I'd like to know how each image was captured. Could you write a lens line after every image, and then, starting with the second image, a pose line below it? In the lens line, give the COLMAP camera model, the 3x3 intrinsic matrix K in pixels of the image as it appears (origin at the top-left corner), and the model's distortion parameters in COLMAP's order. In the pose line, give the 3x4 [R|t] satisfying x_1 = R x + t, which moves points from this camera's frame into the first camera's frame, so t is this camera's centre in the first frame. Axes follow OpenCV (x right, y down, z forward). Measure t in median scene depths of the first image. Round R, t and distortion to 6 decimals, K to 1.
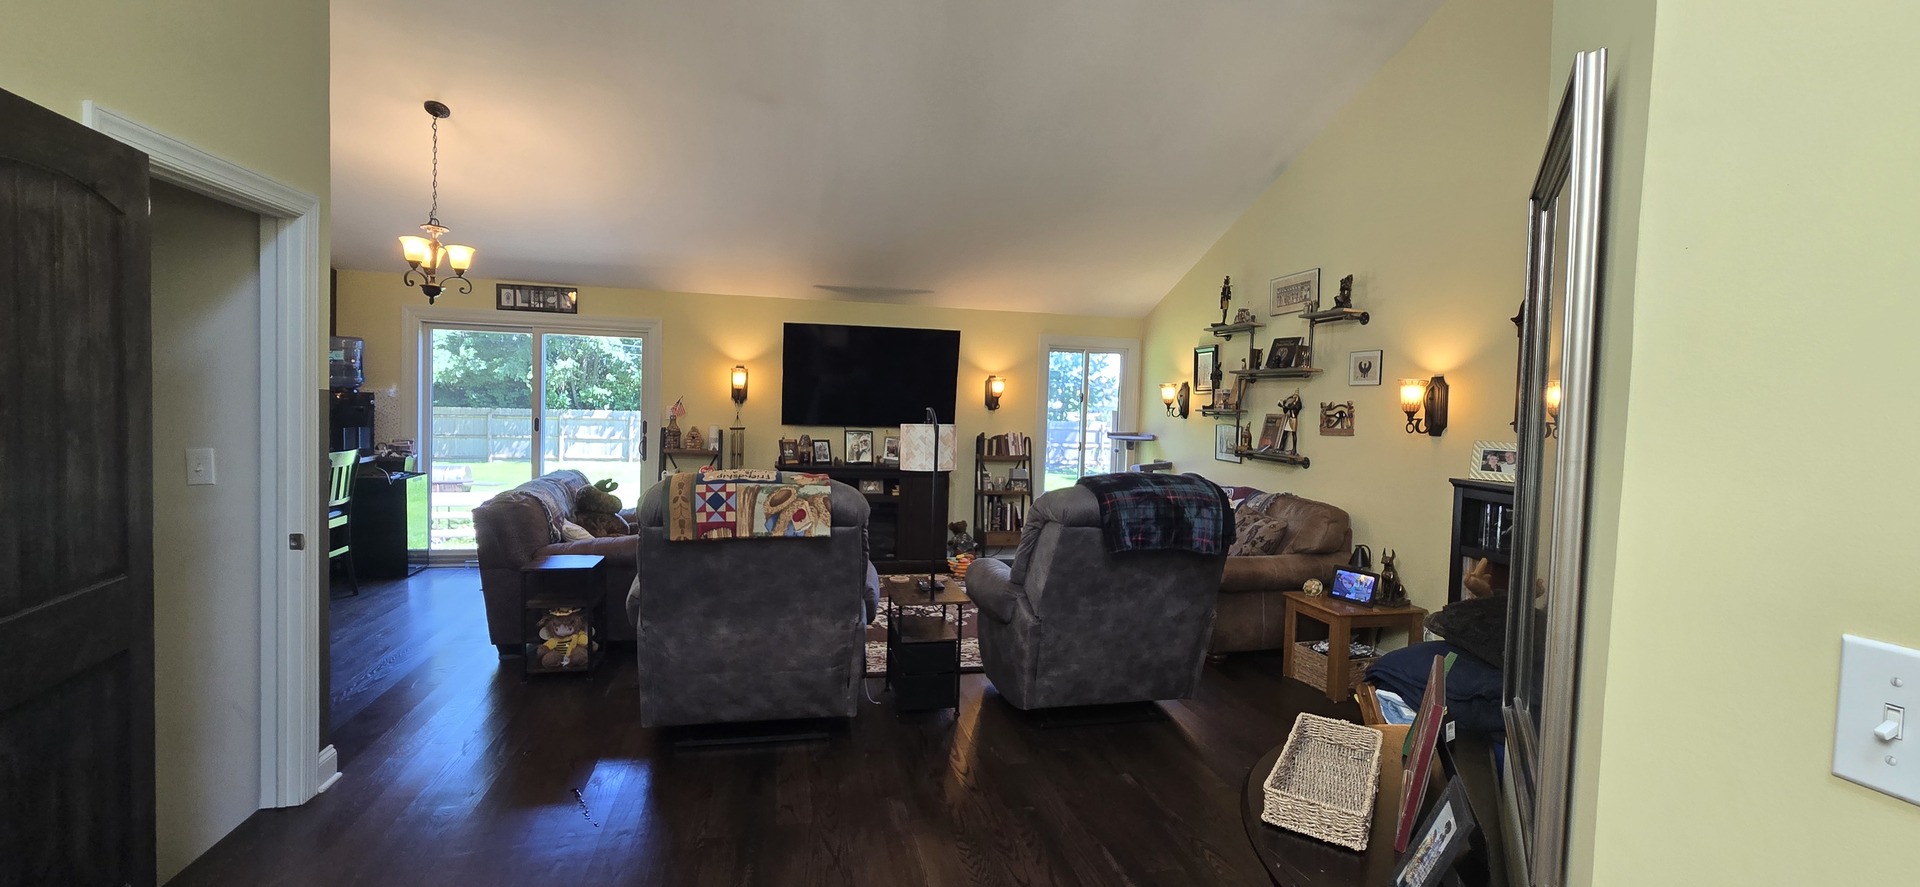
lens RADIAL K [[781.5, 0, 957.2], [0, 781.5, 428.9], [0, 0, 1]] dist [0.000237, -0.000077]
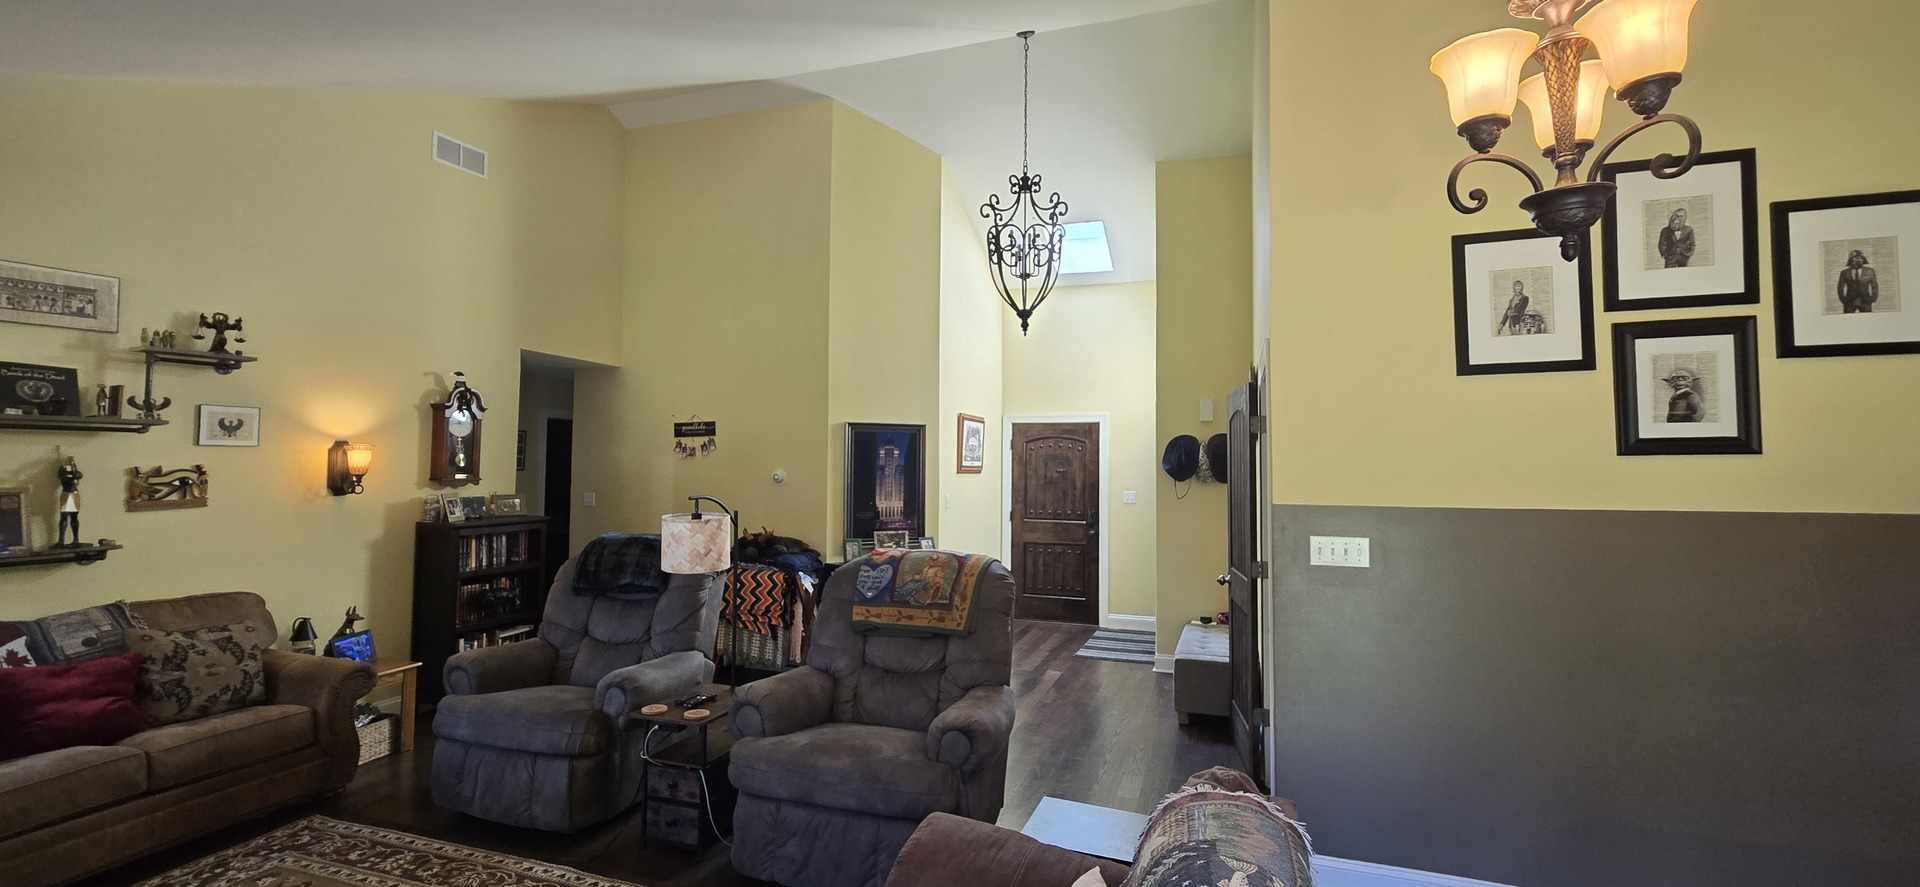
lens RADIAL K [[781.5, 0, 957.2], [0, 781.5, 428.9], [0, 0, 1]] dist [0.000237, -0.000077]
pose [[-0.838101, -0.014852, 0.545313, -0.551523], [-0.013619, 0.999887, 0.006302, -0.081355], [-0.545346, -0.002145, -0.838209, 1.150349]]
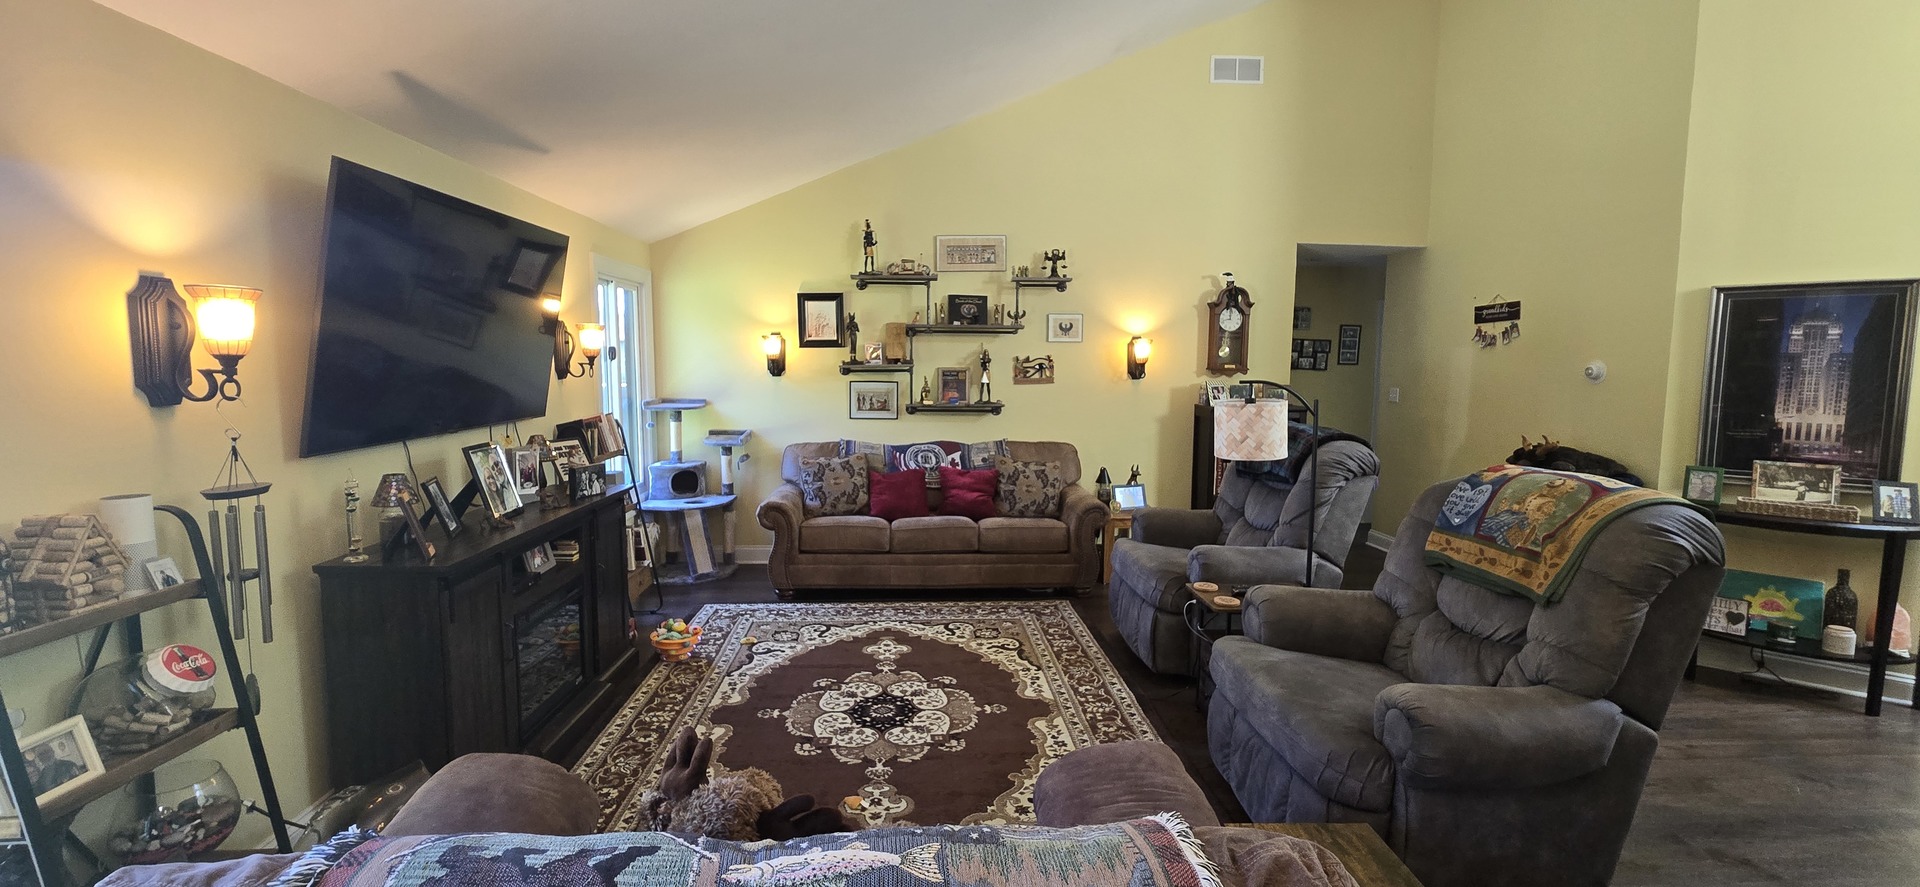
lens RADIAL K [[781.5, 0, 957.2], [0, 781.5, 428.9], [0, 0, 1]] dist [0.000237, -0.000077]
pose [[0.181984, -0.117973, 0.976199, -0.655783], [0.036906, 0.992897, 0.113111, -0.058561], [-0.982609, 0.015444, 0.185045, 0.844010]]
